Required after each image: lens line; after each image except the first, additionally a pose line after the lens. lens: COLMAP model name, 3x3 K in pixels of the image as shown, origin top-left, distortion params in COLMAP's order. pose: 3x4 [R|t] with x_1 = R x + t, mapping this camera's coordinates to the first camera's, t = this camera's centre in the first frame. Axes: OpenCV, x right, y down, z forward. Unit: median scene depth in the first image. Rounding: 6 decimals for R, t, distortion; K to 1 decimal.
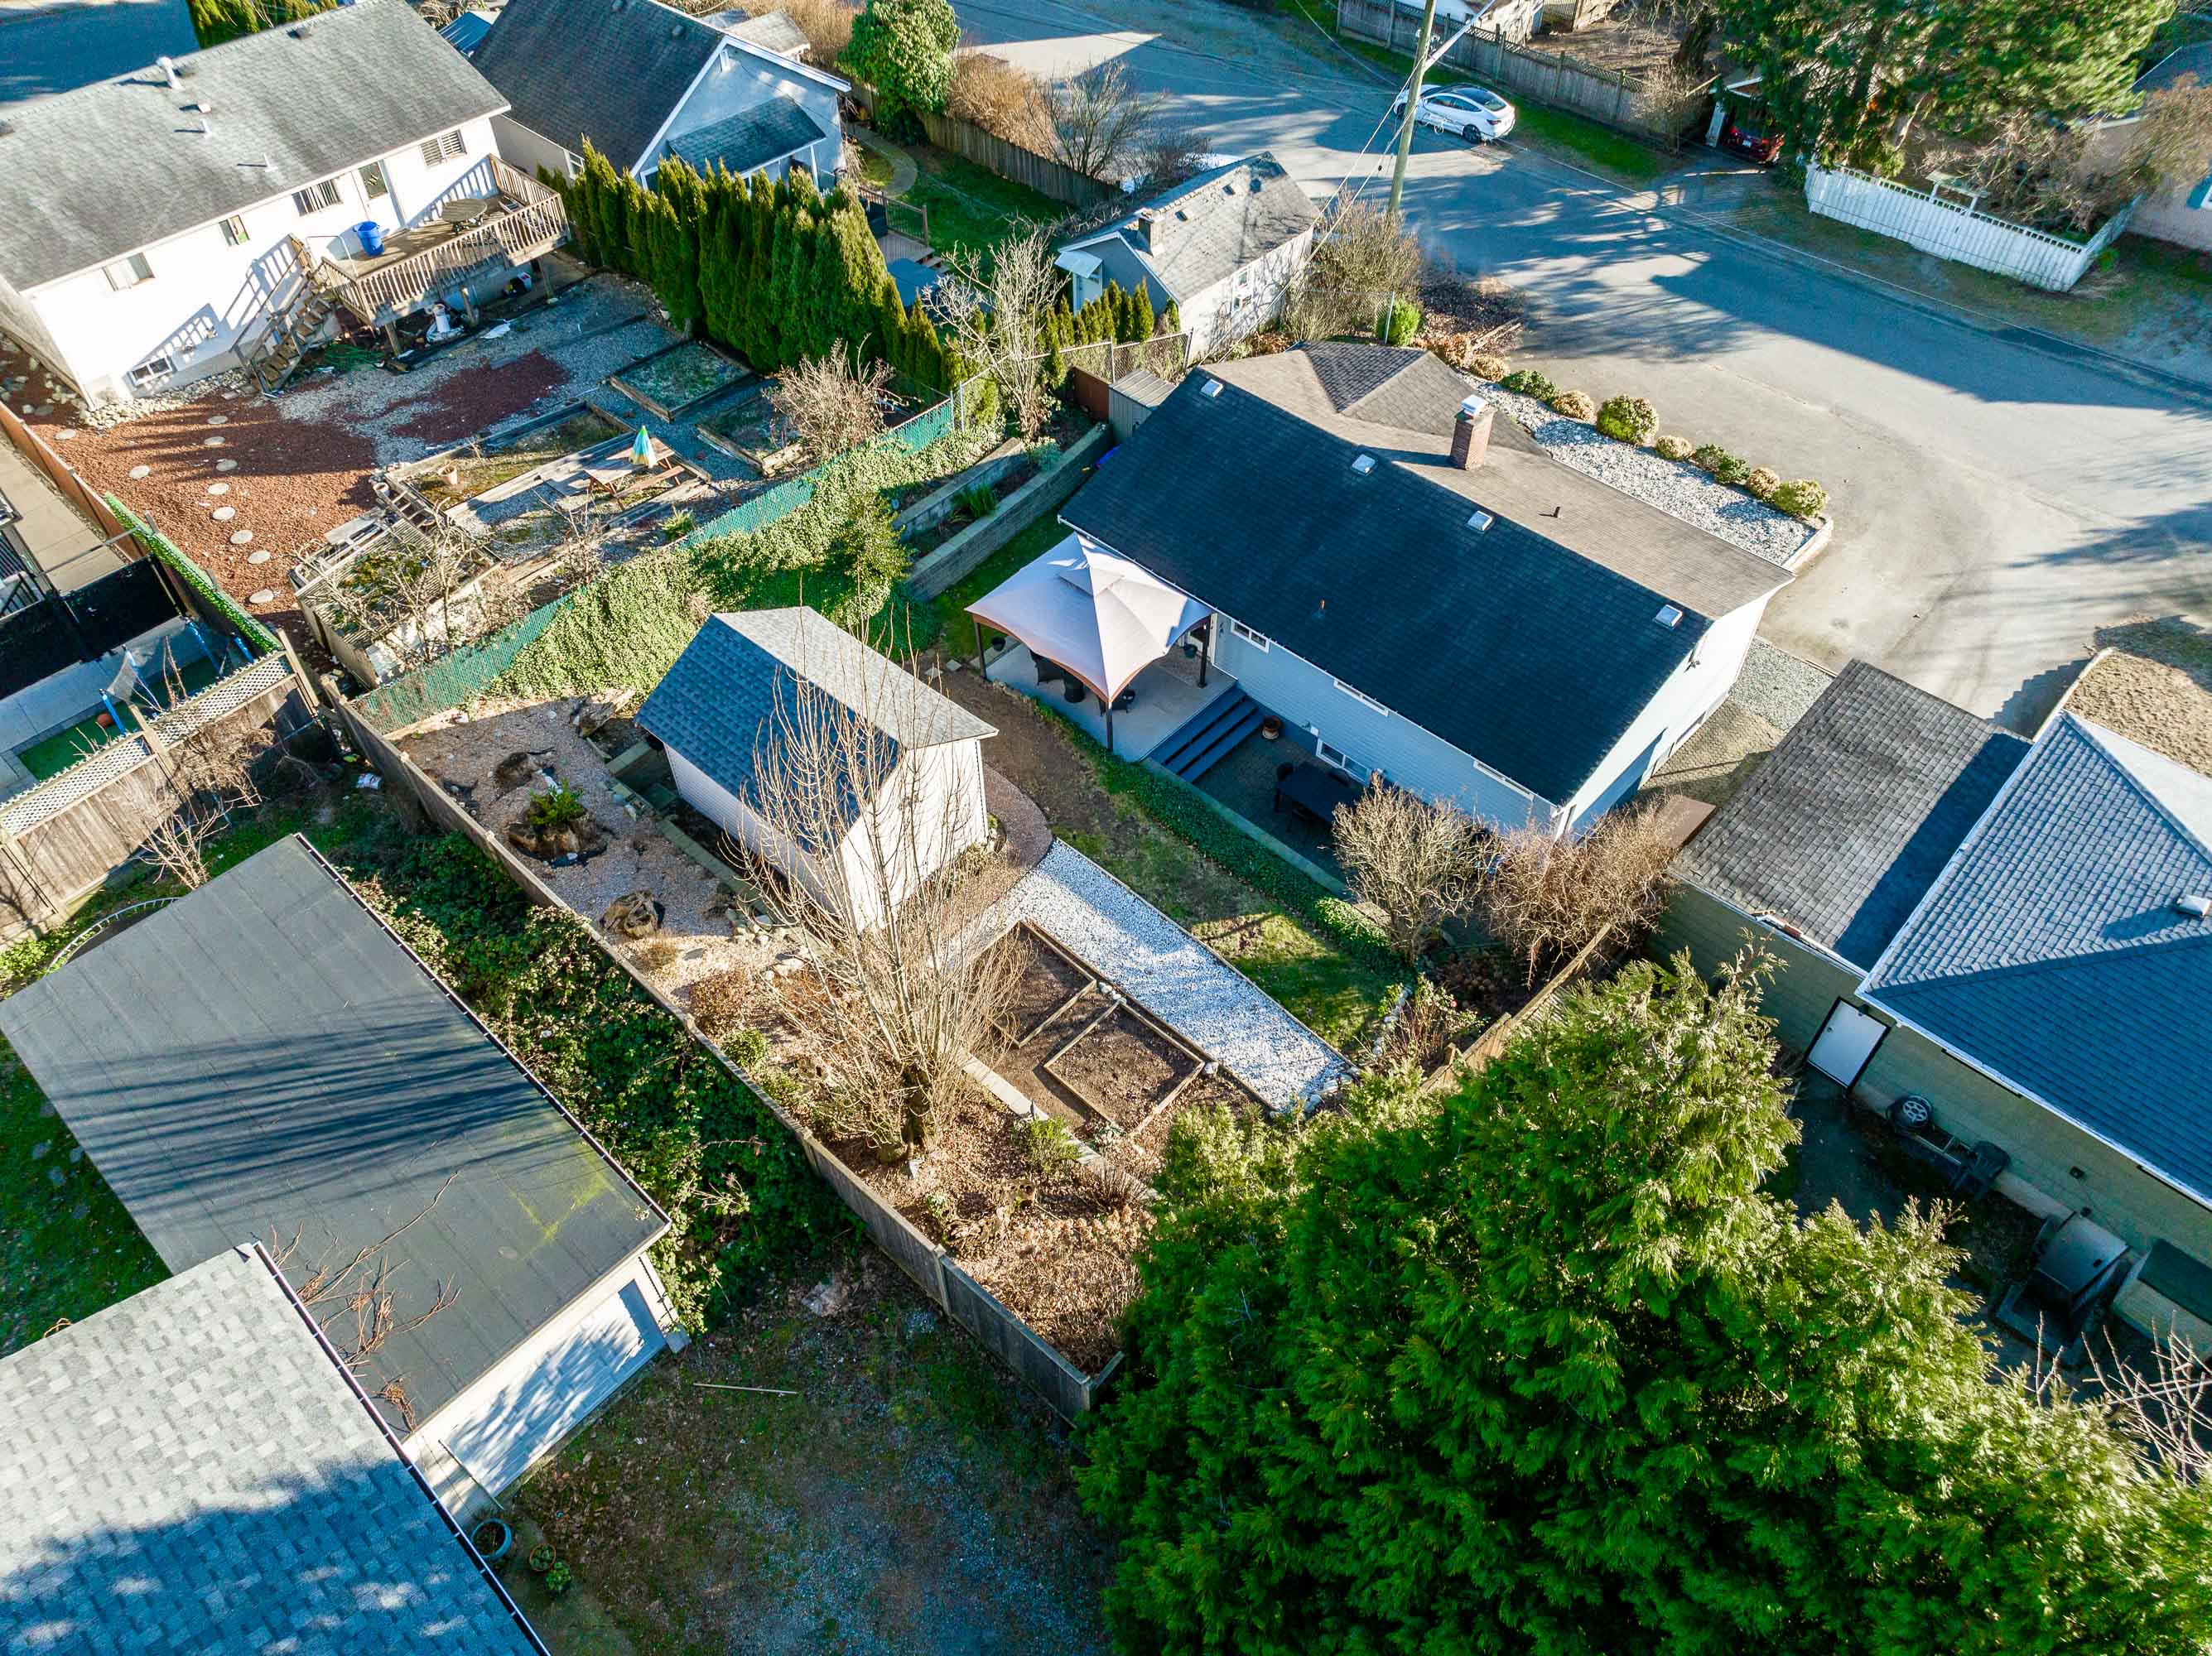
lens RADIAL K [[1567.0, 0, 1107.5], [0, 1567.0, 823.0], [0, 0, 1]] dist [-0.039390, 0.004412]
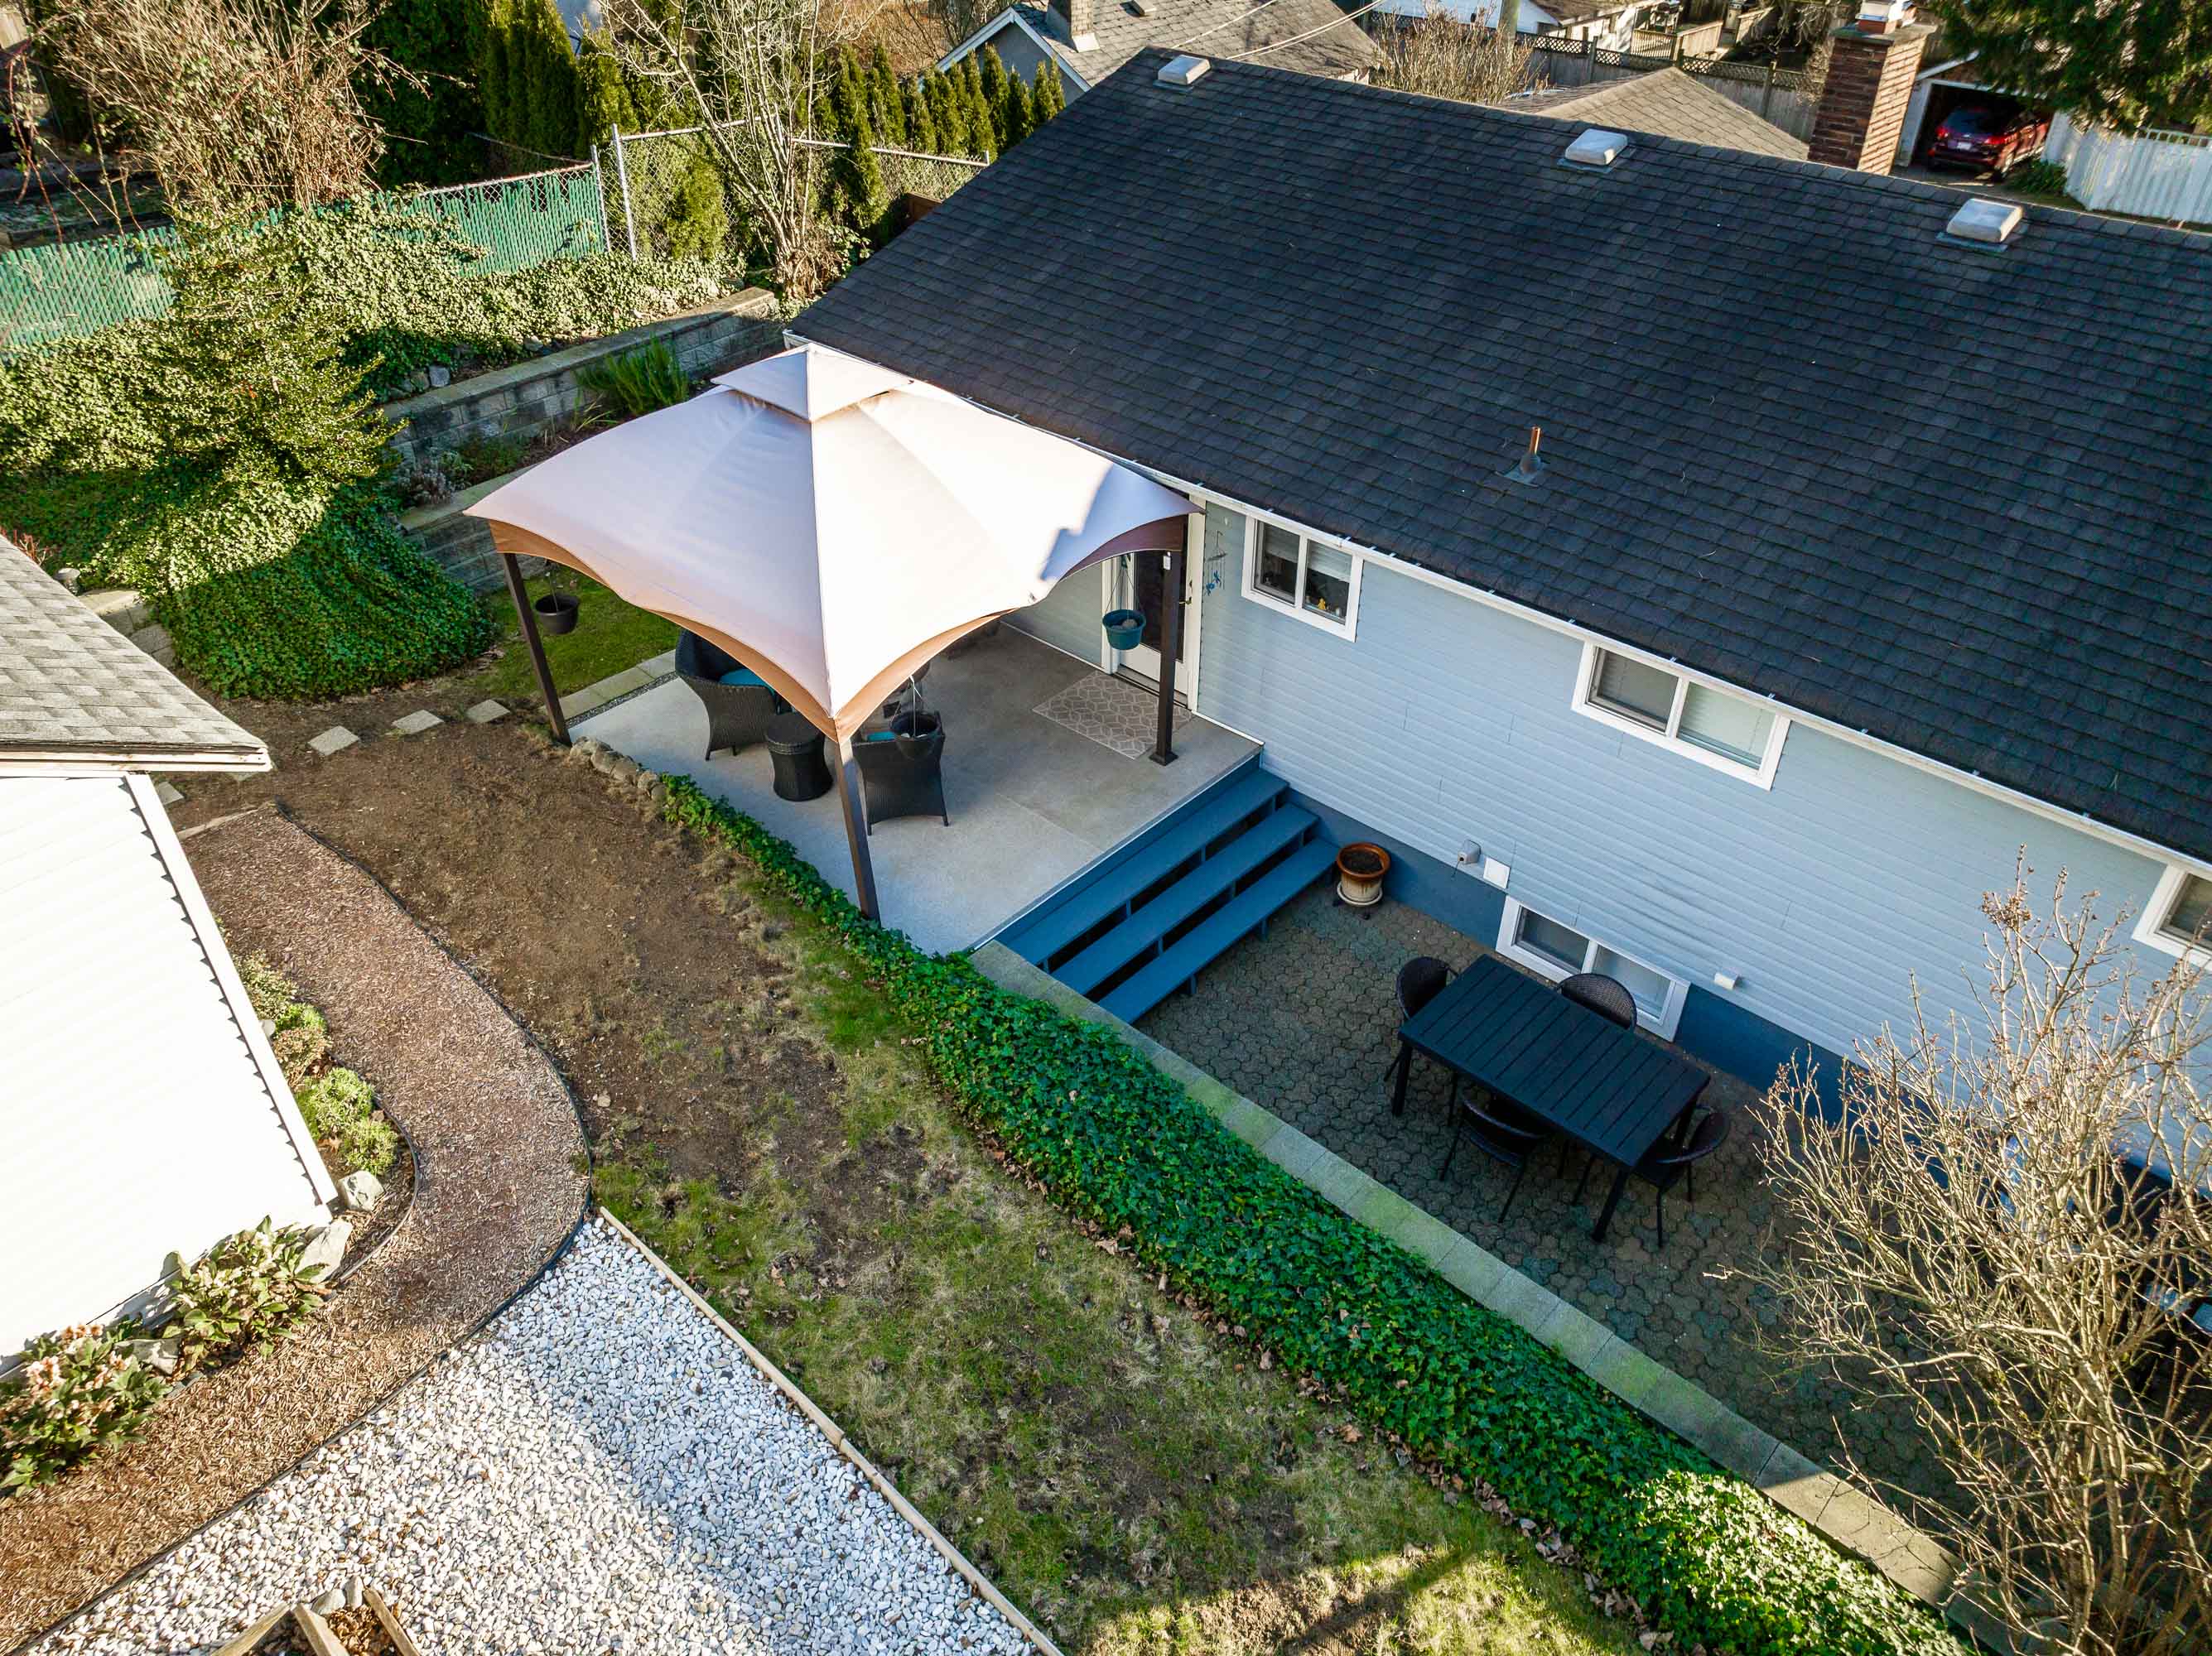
lens RADIAL K [[1567.0, 0, 1107.5], [0, 1567.0, 823.0], [0, 0, 1]] dist [-0.039390, 0.004412]
pose [[0.999998, 0.000195, 0.001798, 0.047585], [0.000177, 0.978820, -0.204724, -0.000344], [-0.001800, 0.204724, 0.978818, 0.662181]]
